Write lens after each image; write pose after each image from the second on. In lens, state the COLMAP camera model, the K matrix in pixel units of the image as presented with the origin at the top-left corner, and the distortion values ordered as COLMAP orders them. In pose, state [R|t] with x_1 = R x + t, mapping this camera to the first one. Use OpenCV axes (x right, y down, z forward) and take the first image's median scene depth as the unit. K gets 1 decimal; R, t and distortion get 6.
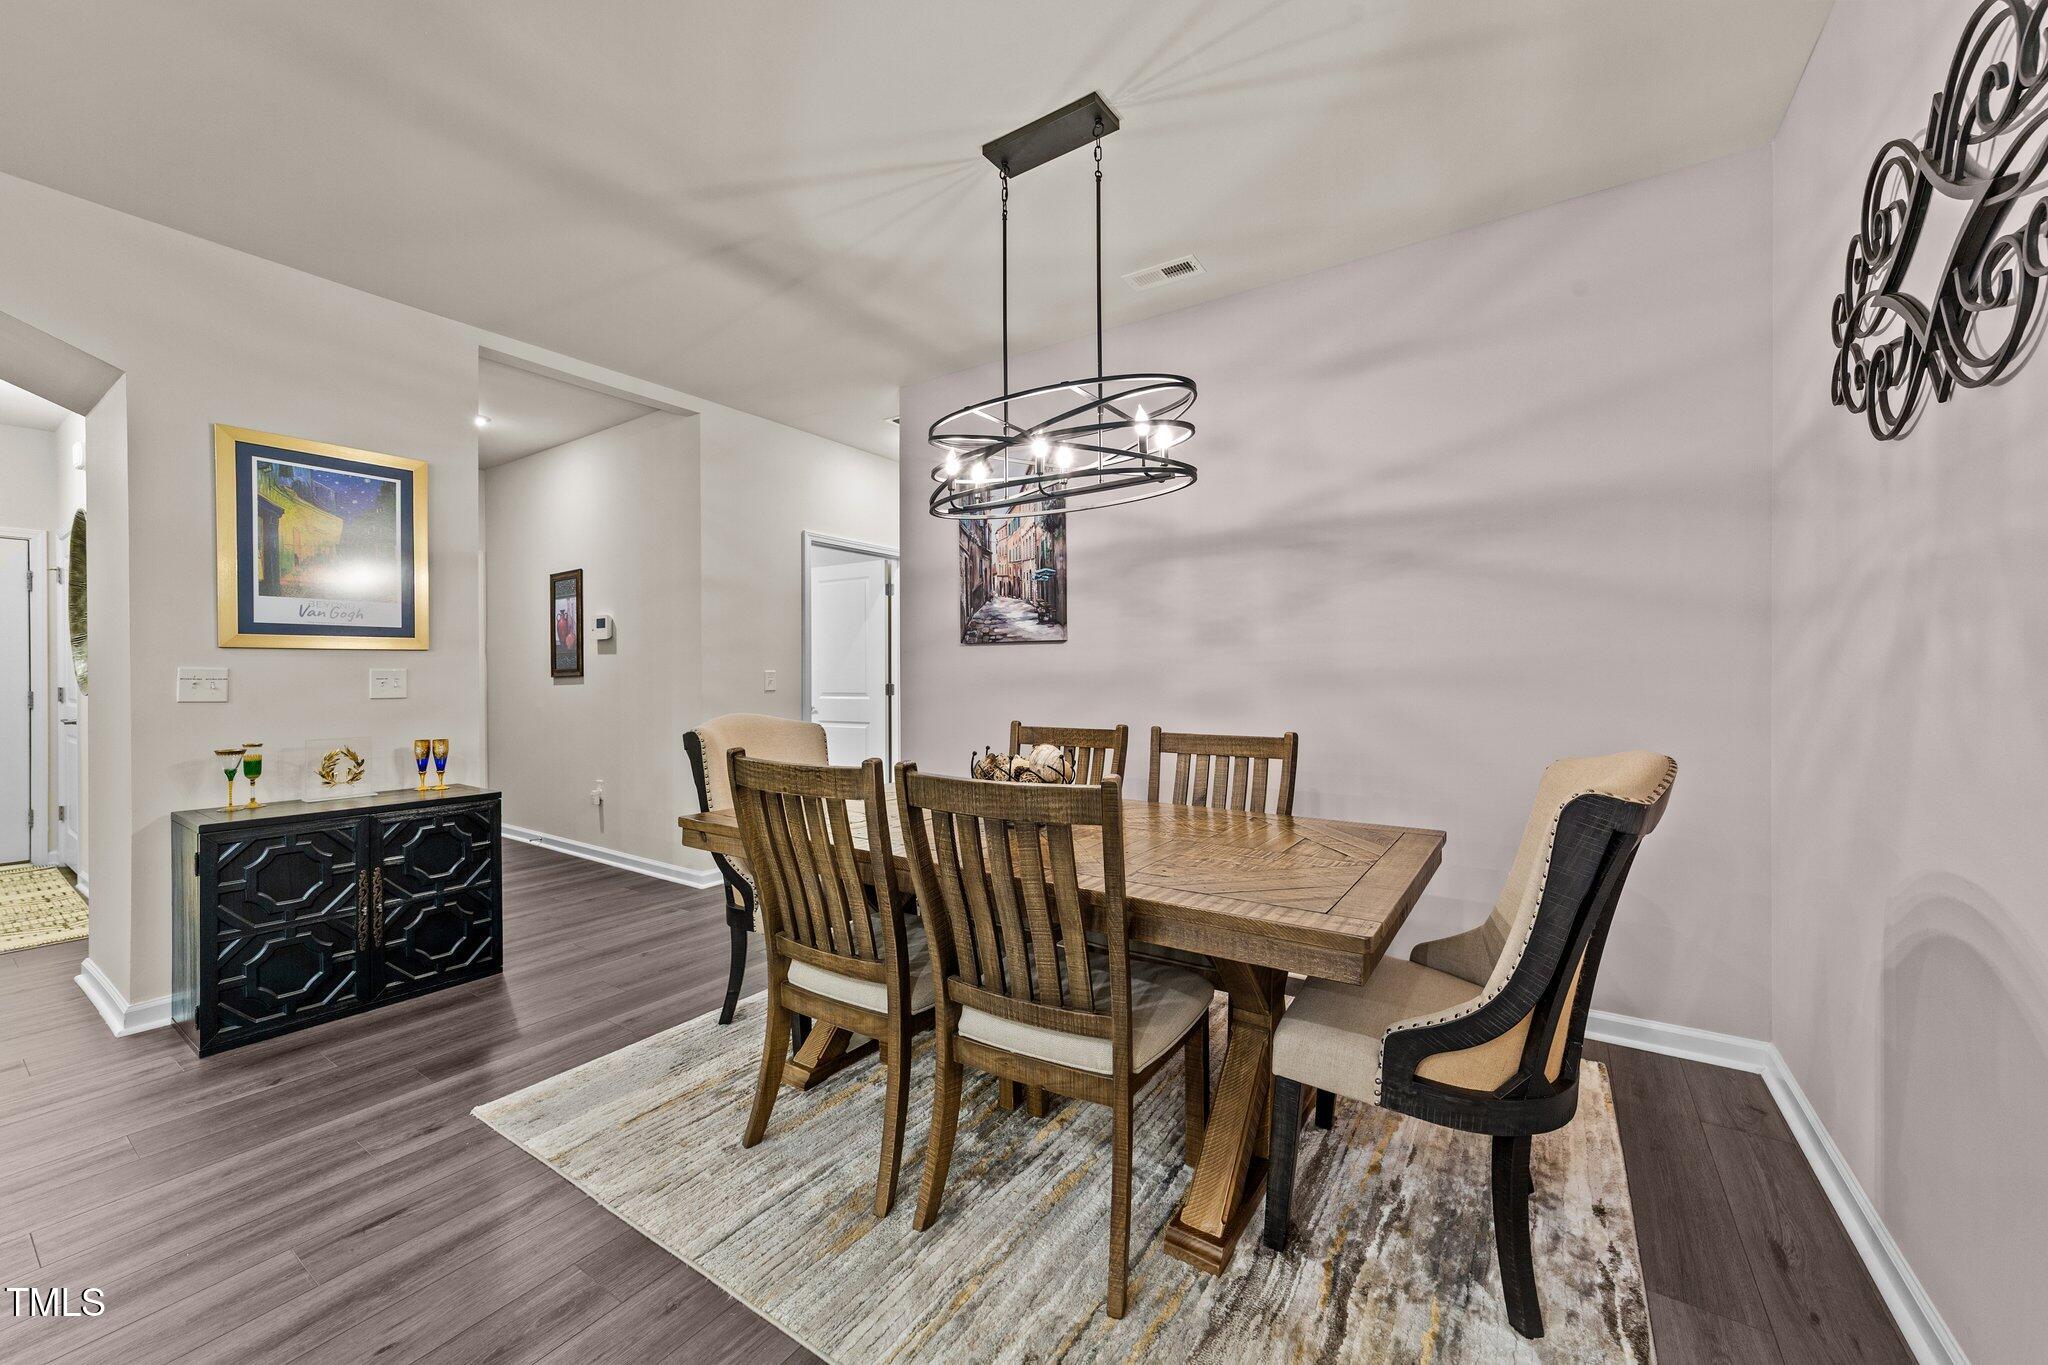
lens RADIAL K [[790.7, 0, 1027.8], [0, 790.7, 674.5], [0, 0, 1]] dist [-0.007031, 0.003702]
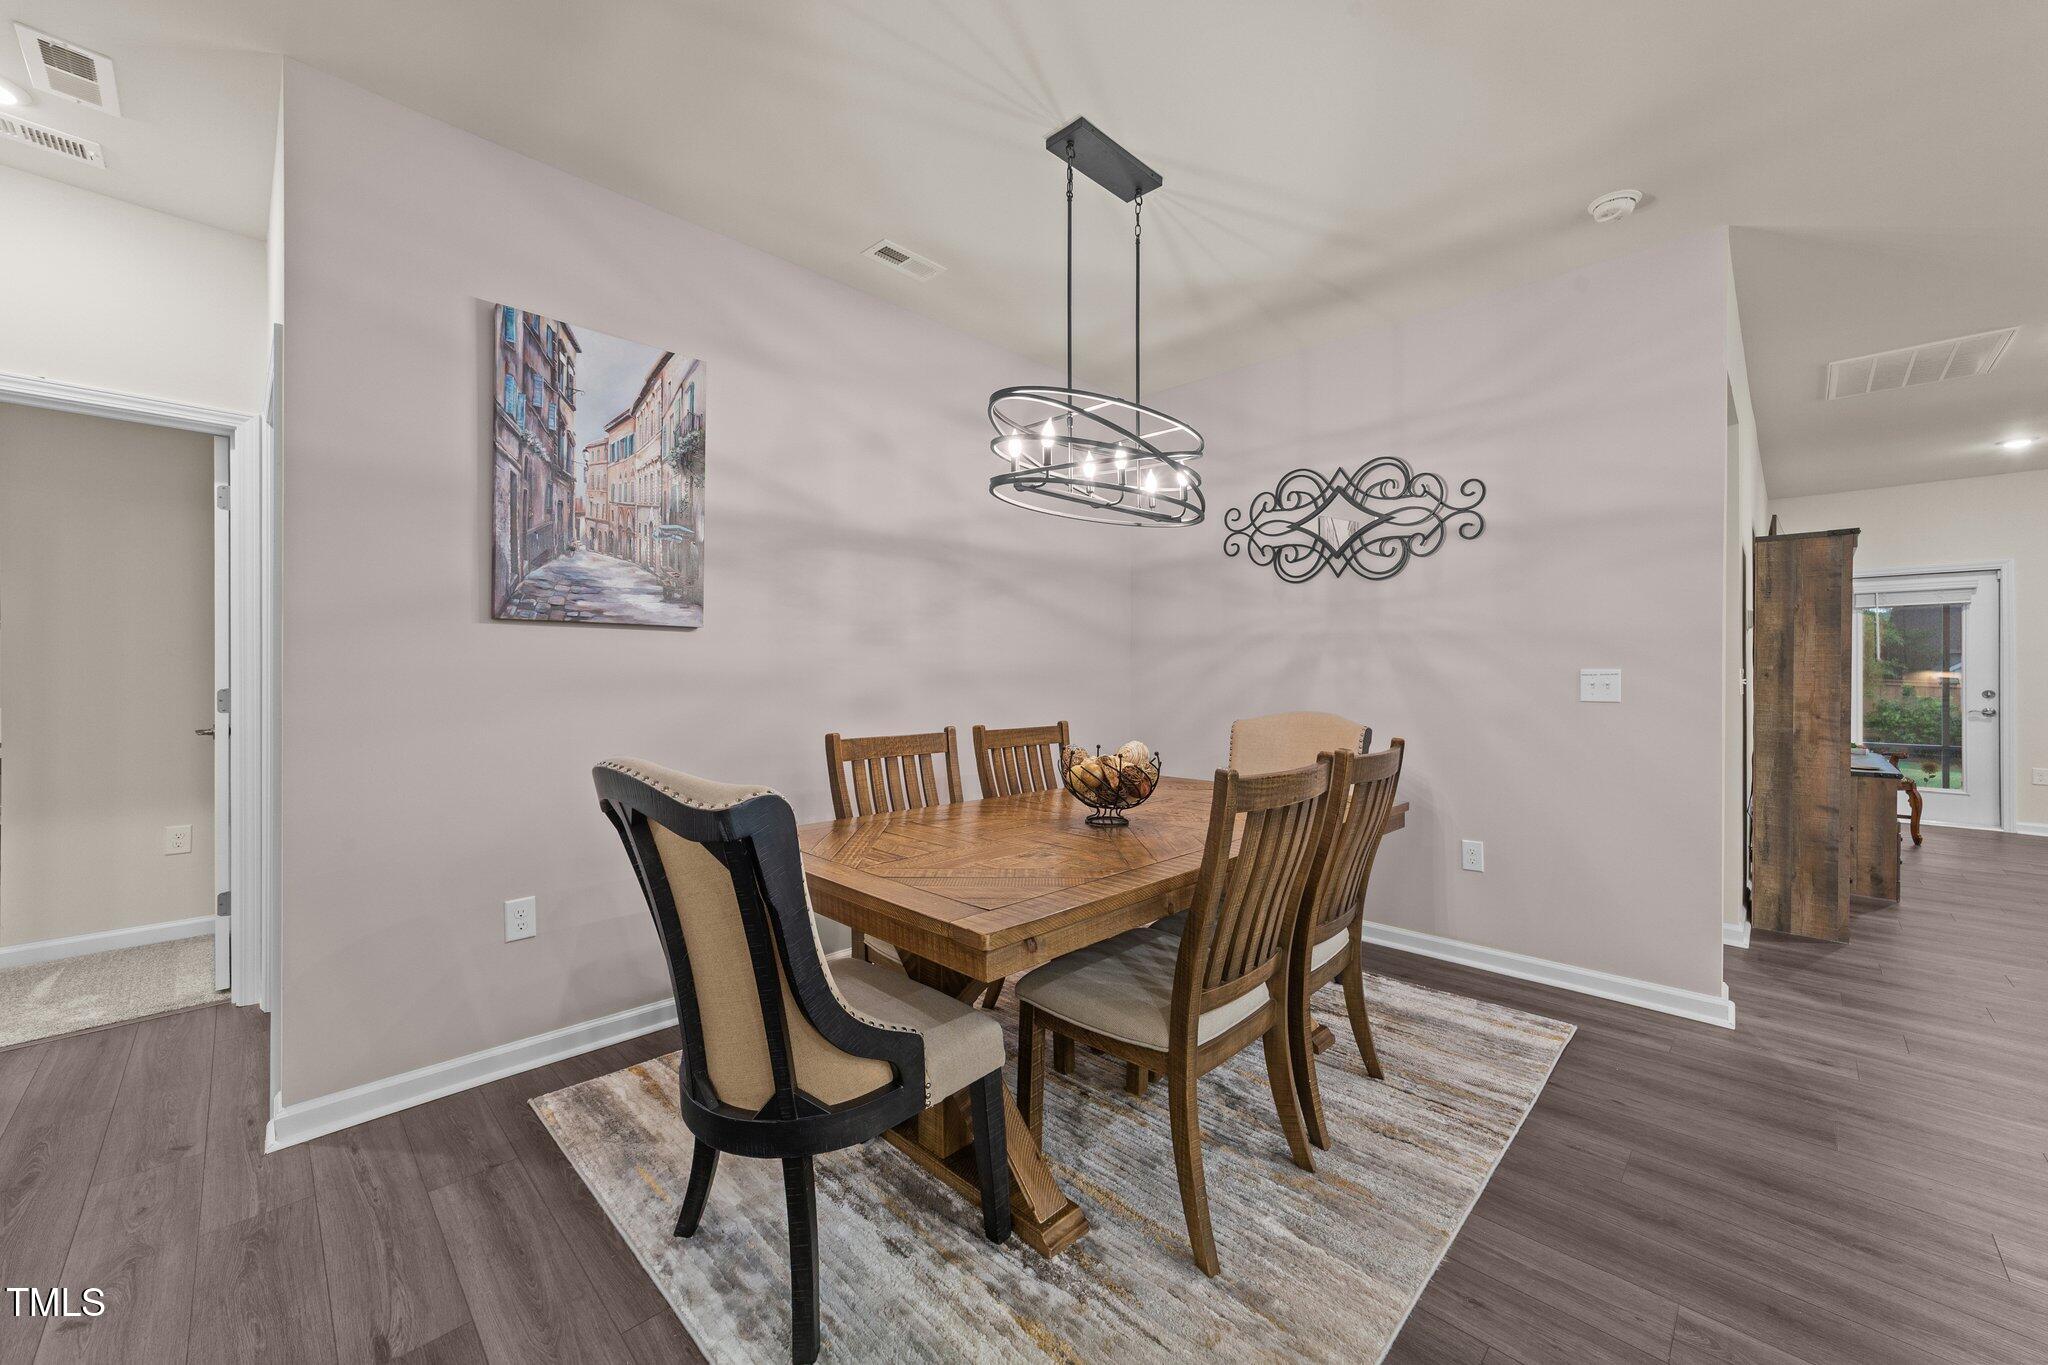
lens RADIAL K [[790.7, 0, 1042.9], [0, 790.7, 672.0], [0, 0, 1]] dist [-0.007031, 0.003702]
pose [[0.177097, 0.007314, 0.984166, -0.611022], [0.000034, 0.999972, -0.007438, 0.003788], [-0.984193, 0.001350, 0.177092, 0.539453]]
